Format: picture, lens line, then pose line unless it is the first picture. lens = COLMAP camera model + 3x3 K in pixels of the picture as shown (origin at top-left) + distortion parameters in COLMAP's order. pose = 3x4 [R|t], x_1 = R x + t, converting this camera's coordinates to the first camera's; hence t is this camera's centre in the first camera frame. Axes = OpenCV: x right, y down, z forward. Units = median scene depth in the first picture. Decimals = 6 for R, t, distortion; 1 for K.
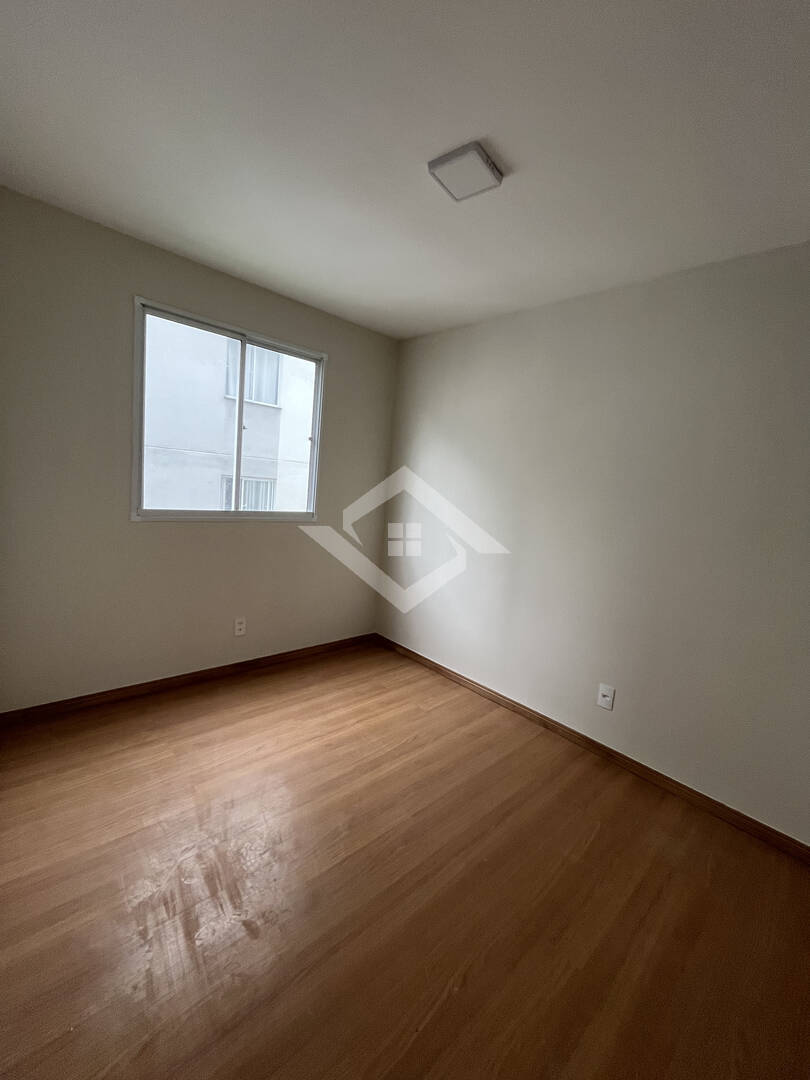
lens RADIAL K [[439.2, 0, 410.9], [0, 439.2, 540.1], [0, 0, 1]] dist [-0.002178, -0.000628]
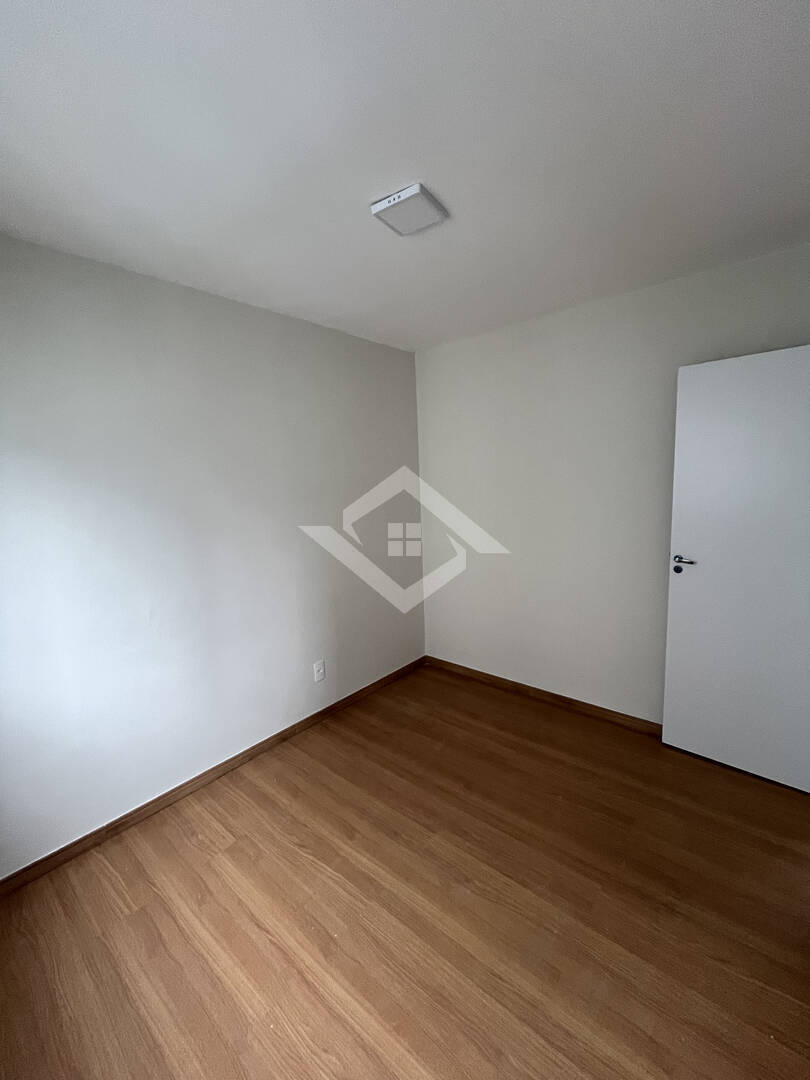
lens RADIAL K [[439.2, 0, 408.6], [0, 439.2, 536.8], [0, 0, 1]] dist [-0.002178, -0.000628]
pose [[-0.107617, -0.223016, 0.968856, -0.646549], [0.160867, 0.957768, 0.238333, -0.232206], [-0.981091, 0.181506, -0.067197, 0.770433]]
